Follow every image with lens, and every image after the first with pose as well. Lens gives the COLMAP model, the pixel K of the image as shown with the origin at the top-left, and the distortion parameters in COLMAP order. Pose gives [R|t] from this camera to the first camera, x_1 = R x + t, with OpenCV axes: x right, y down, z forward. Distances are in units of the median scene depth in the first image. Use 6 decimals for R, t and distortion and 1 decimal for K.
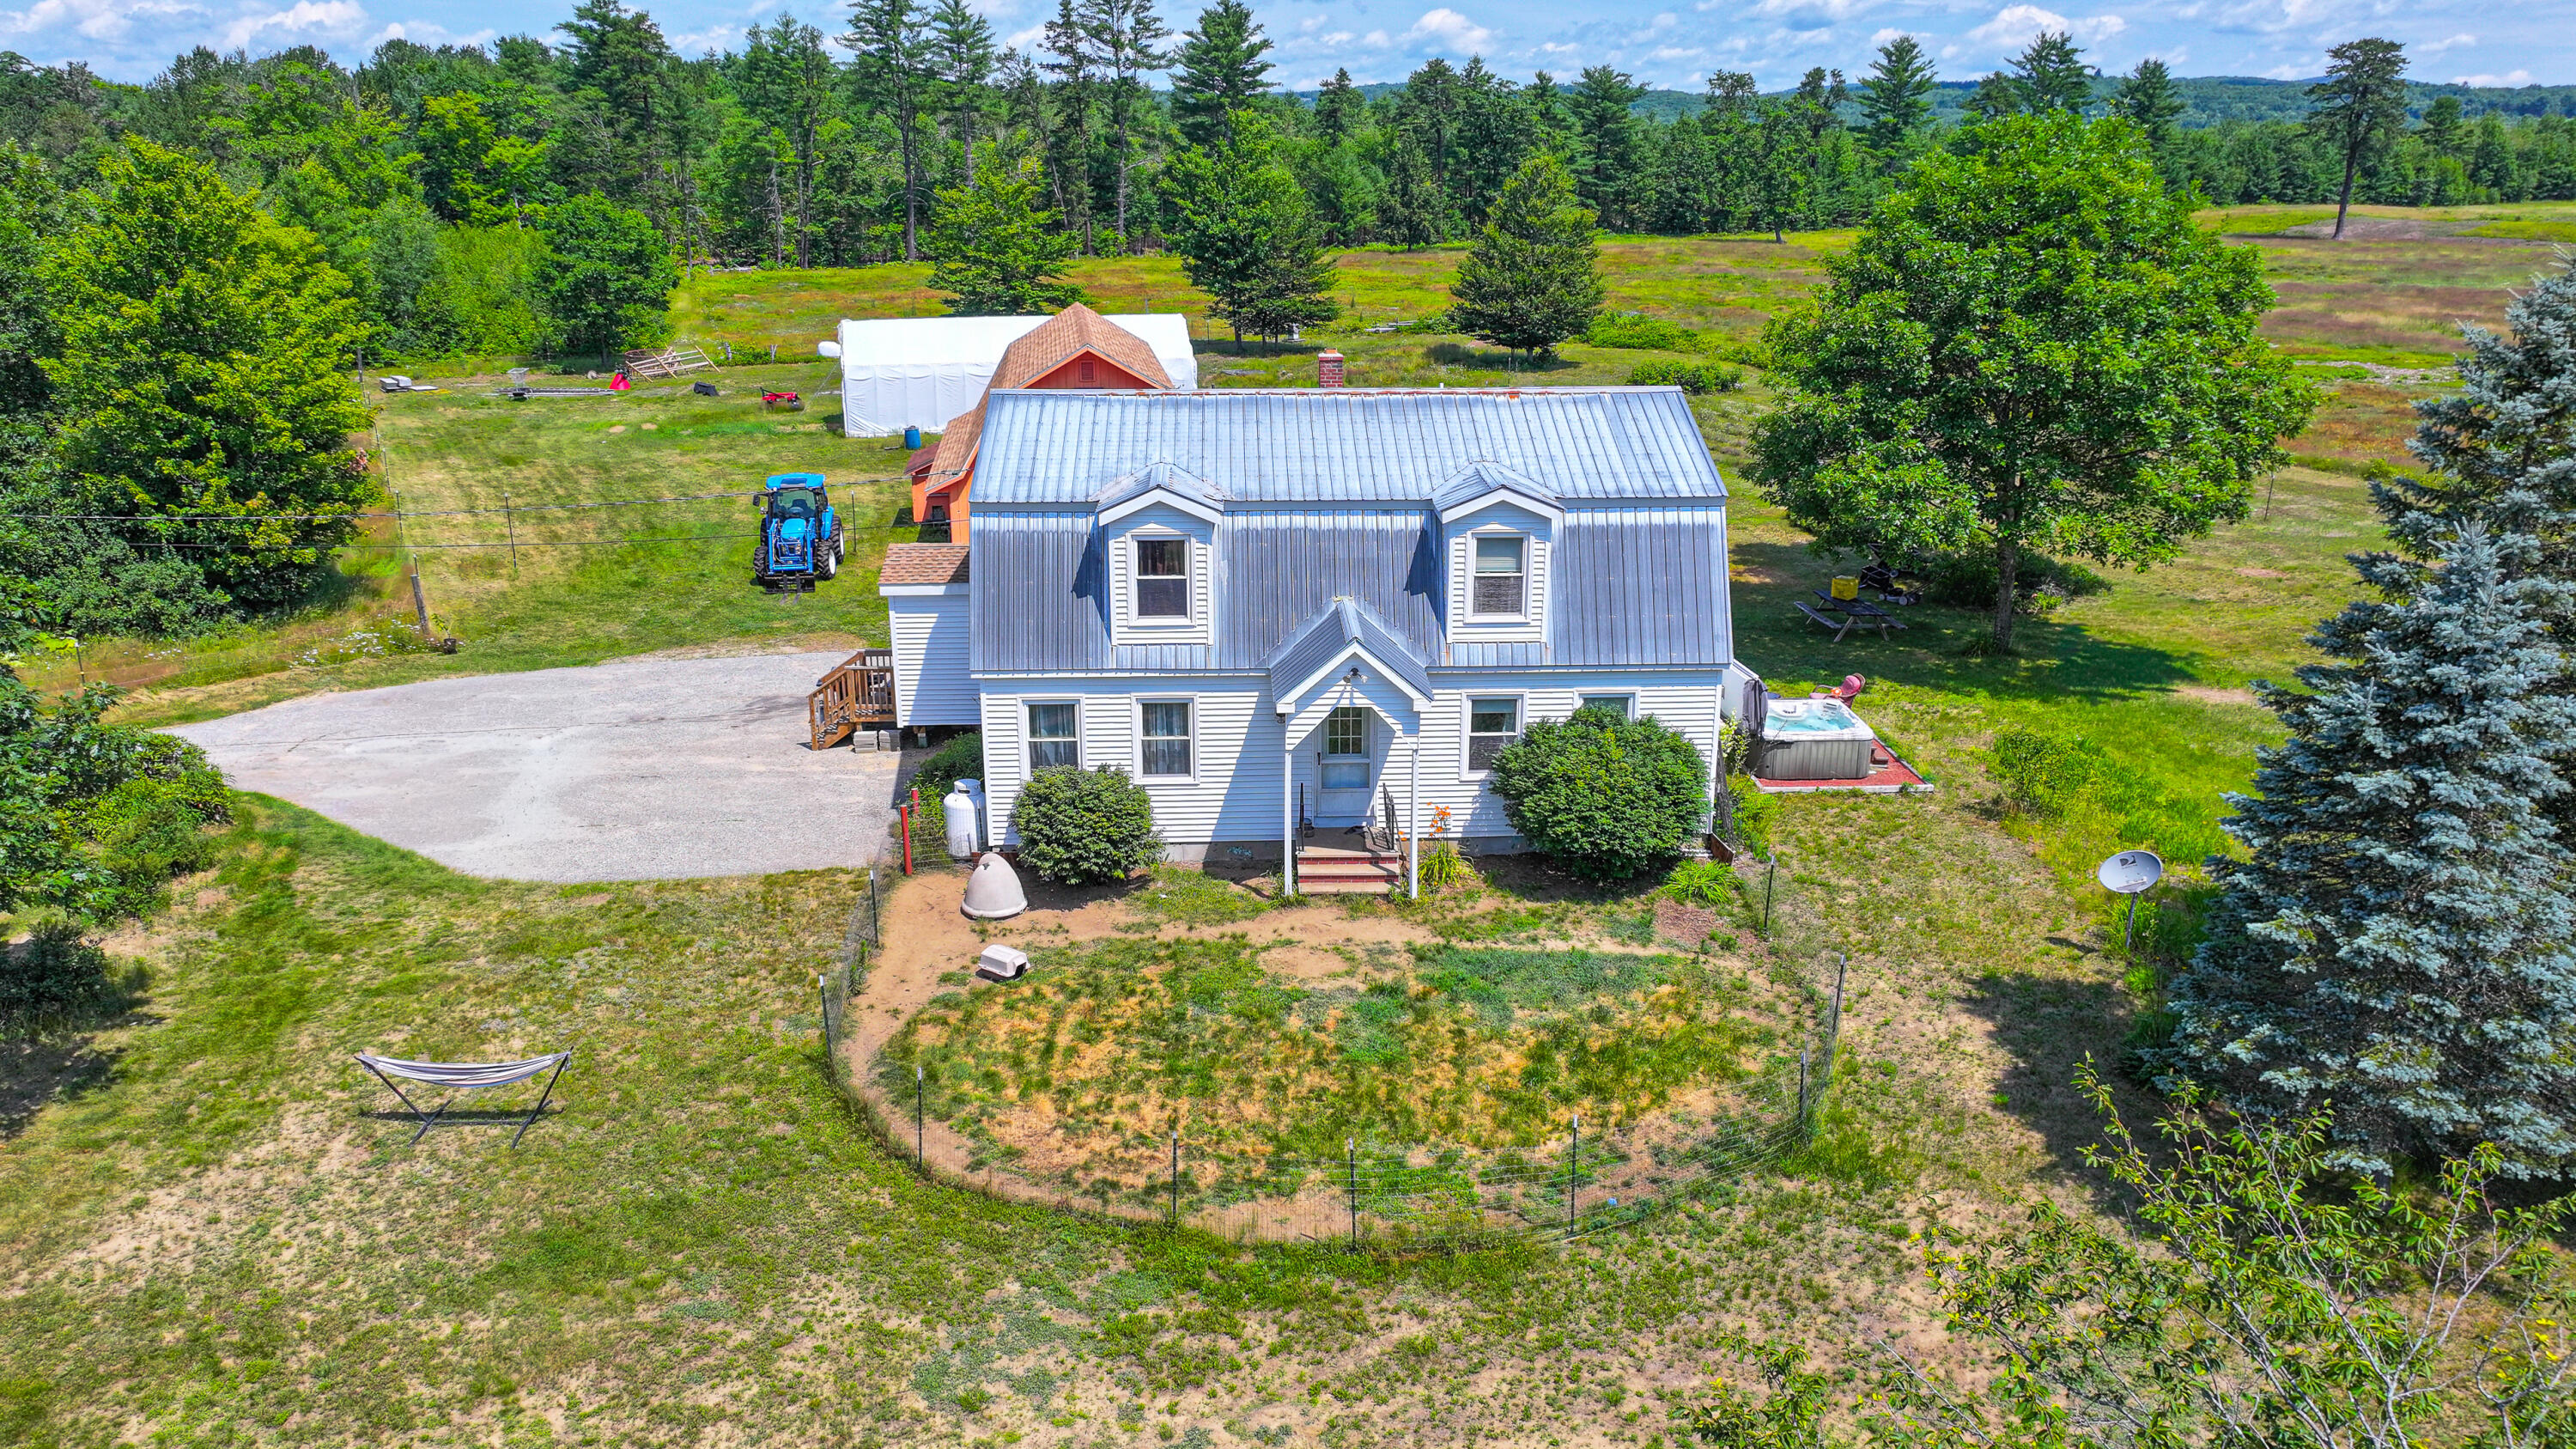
lens RADIAL K [[1802.7, 0, 1278.9], [0, 1802.7, 729.2], [0, 0, 1]] dist [-0.007146, 0.015288]
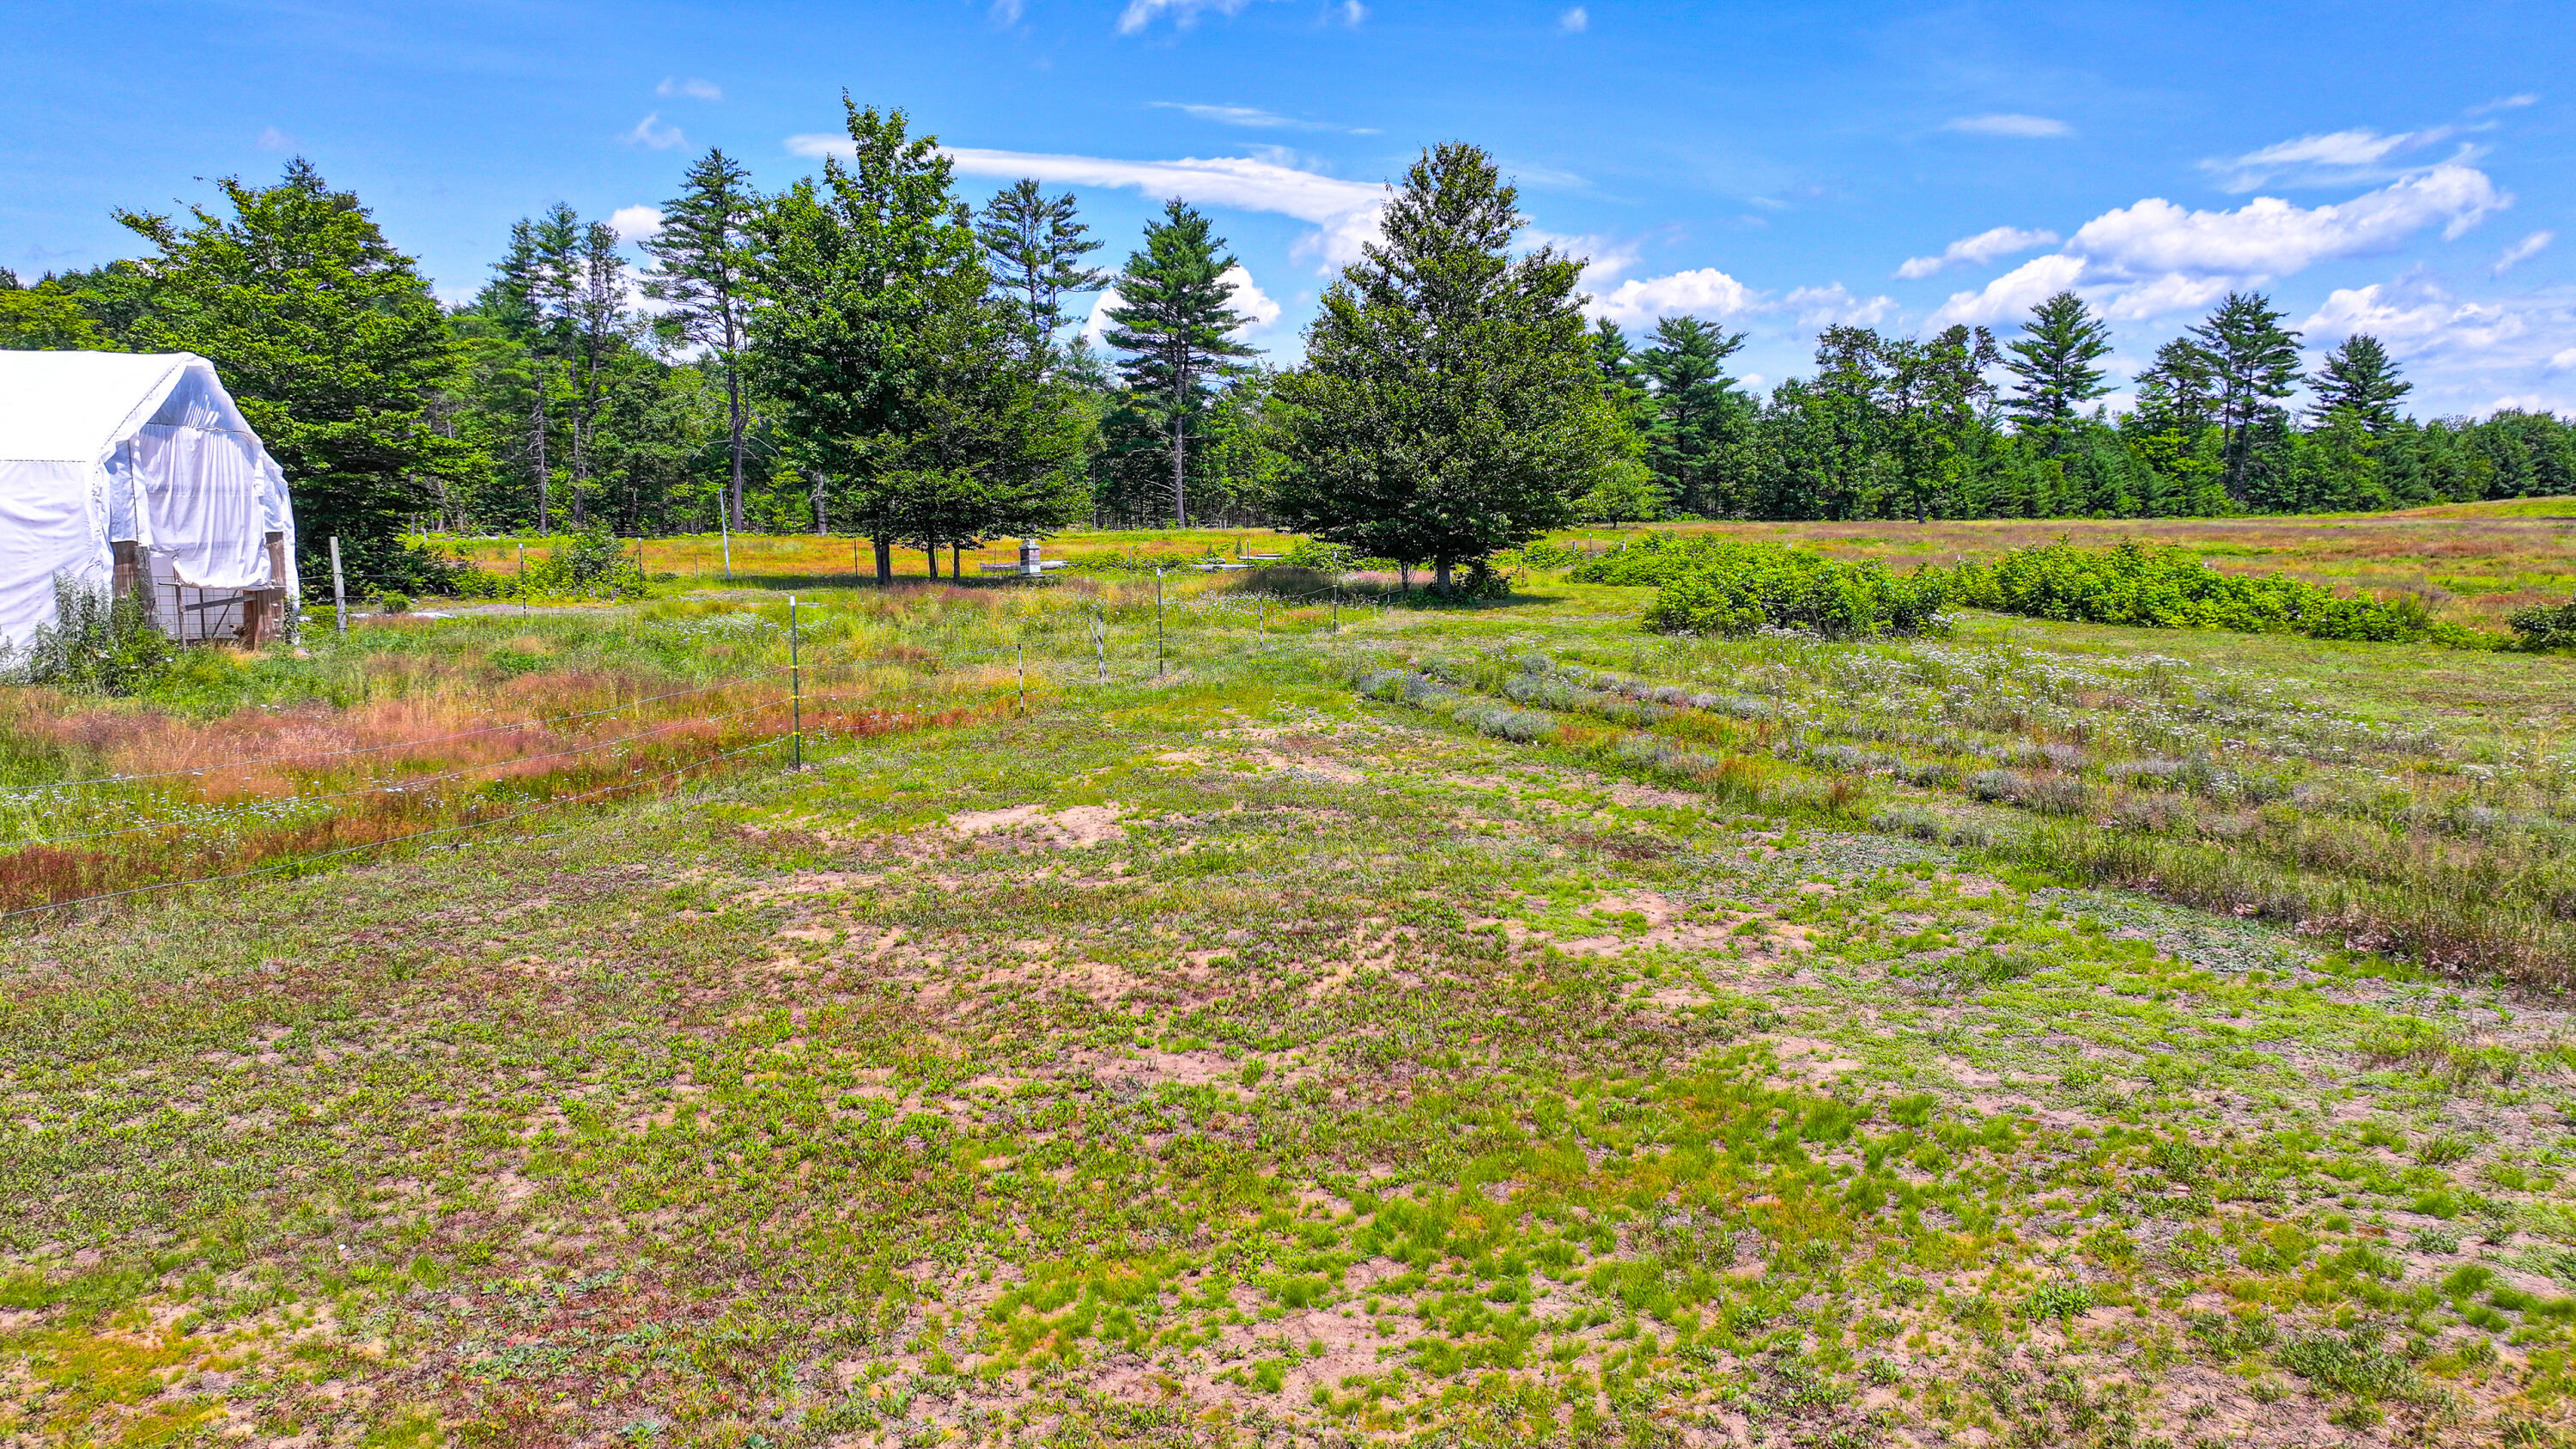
lens RADIAL K [[1802.7, 0, 1301.2], [0, 1802.7, 691.6], [0, 0, 1]] dist [-0.007146, 0.015288]
pose [[0.998400, 0.006210, -0.056199, 0.057072], [-0.017772, 0.978042, -0.207647, -0.038295], [0.053676, 0.208314, 0.976588, 0.250032]]
